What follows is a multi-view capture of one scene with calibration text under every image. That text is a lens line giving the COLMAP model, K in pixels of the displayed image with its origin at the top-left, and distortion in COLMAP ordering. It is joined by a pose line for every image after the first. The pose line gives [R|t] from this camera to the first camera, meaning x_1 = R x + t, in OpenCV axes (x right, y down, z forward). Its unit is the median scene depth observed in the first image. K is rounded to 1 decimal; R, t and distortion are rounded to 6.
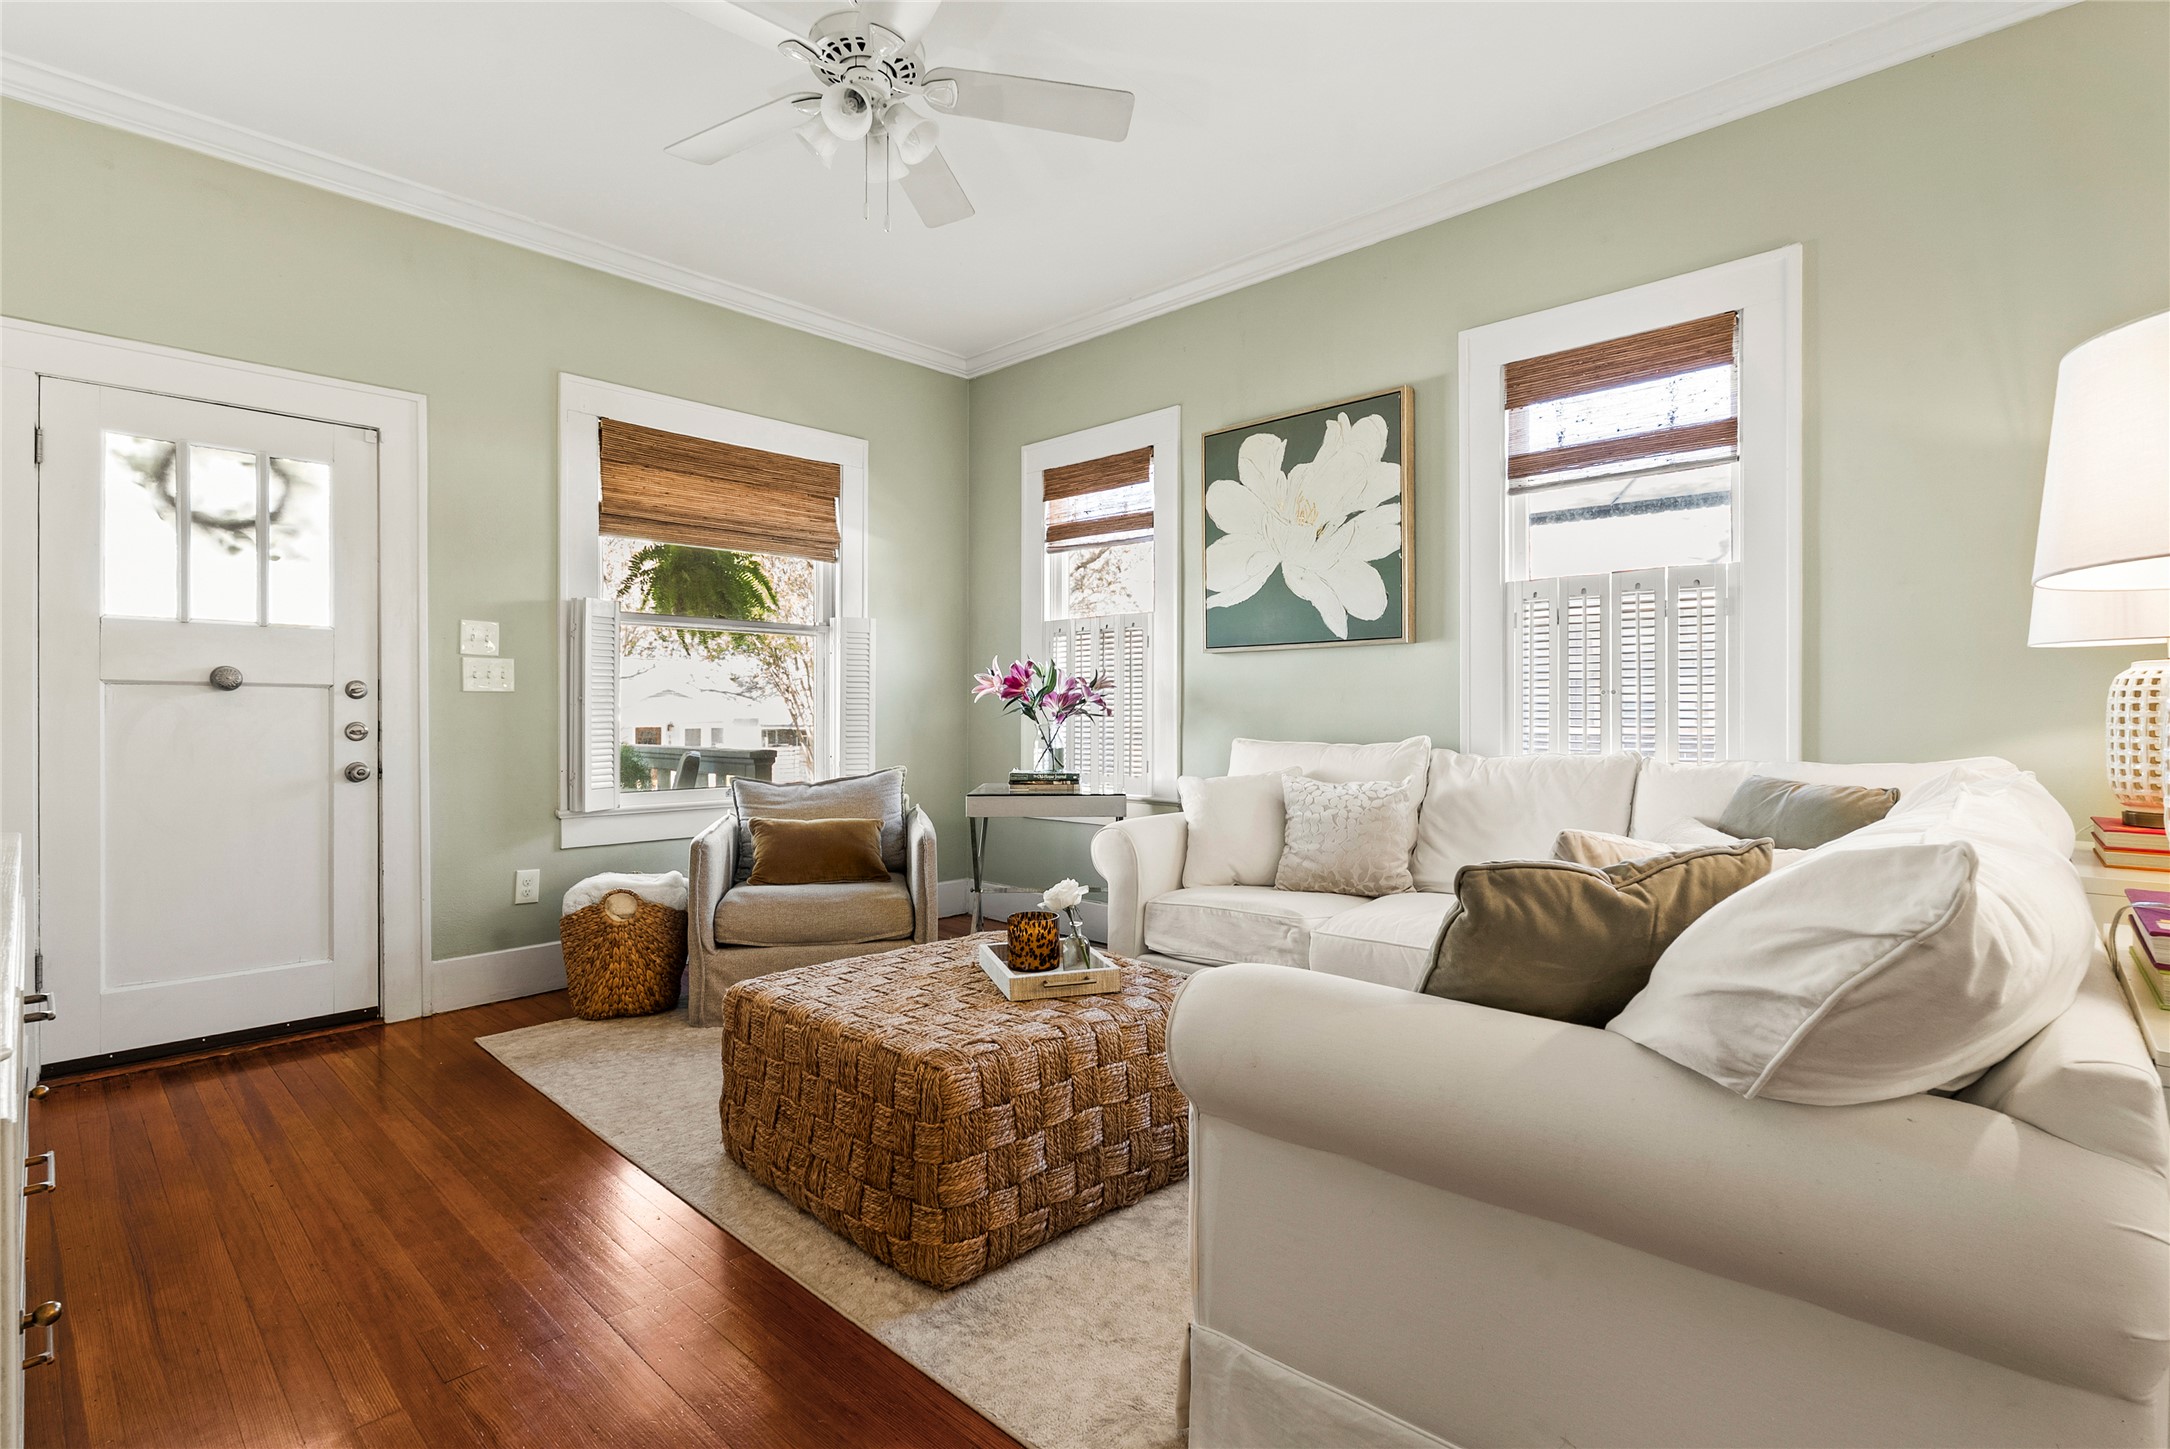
lens RADIAL K [[1068.1, 0, 1097.4], [0, 1068.1, 714.5], [0, 0, 1]] dist [-0.003512, 0.000298]
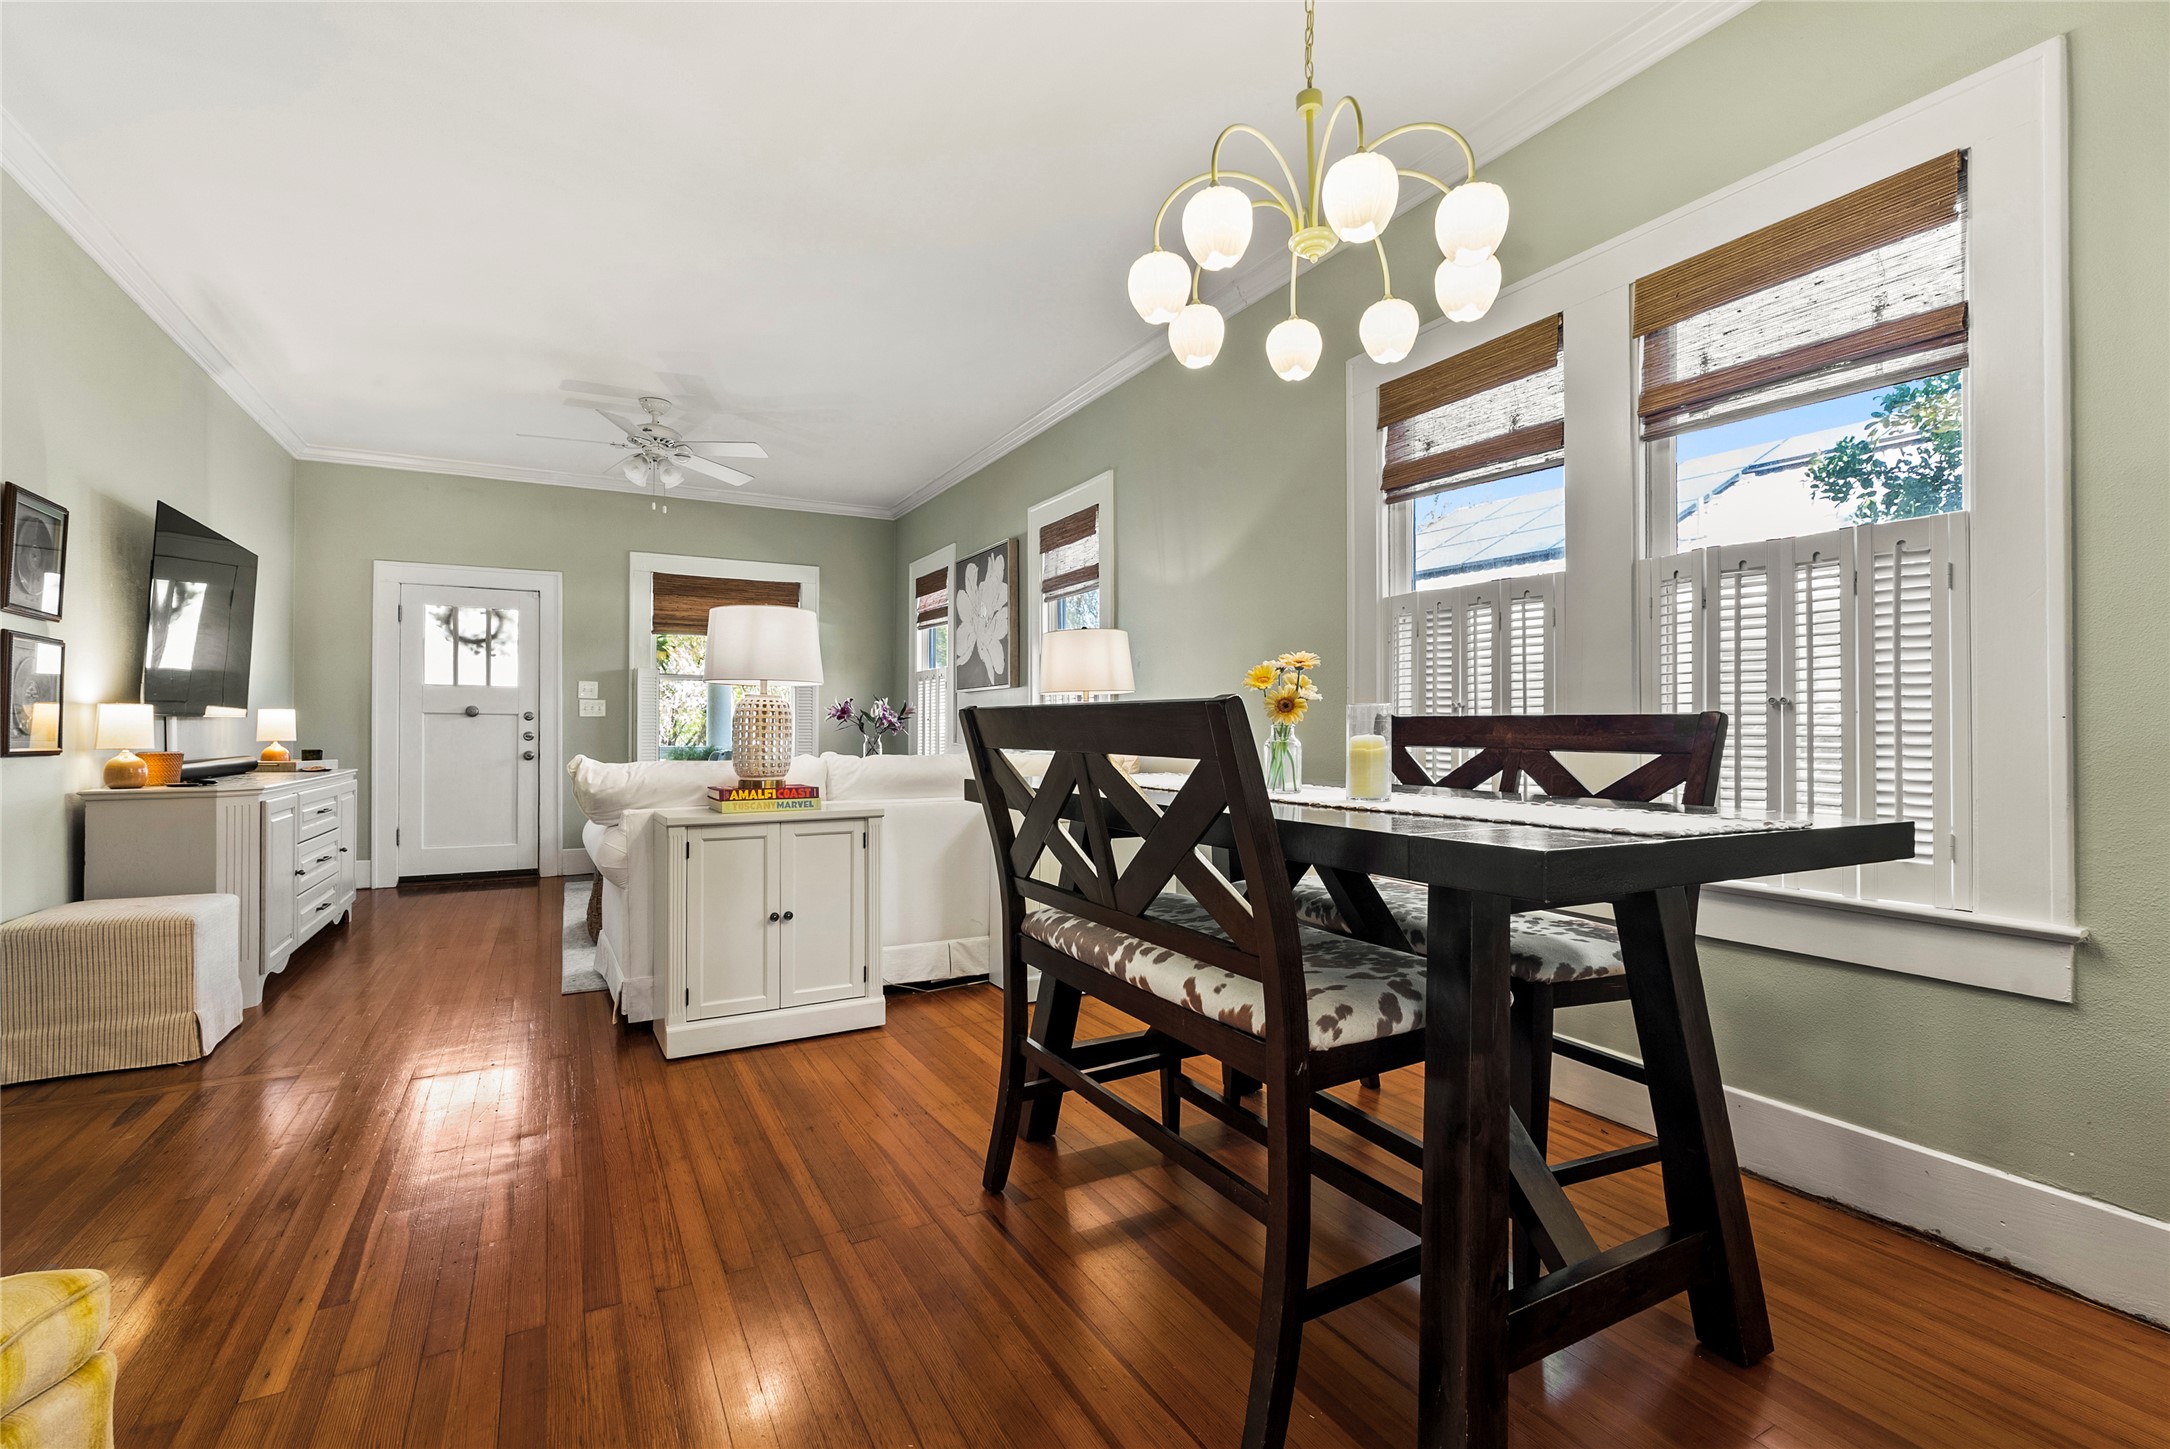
lens RADIAL K [[970.2, 0, 1066.2], [0, 970.2, 713.3], [0, 0, 1]] dist [0.005081, -0.000269]
pose [[0.955304, -0.009313, -0.295479, 0.878857], [0.003892, 0.999813, -0.018930, 0.011375], [0.295600, 0.016934, 0.955162, -0.513220]]
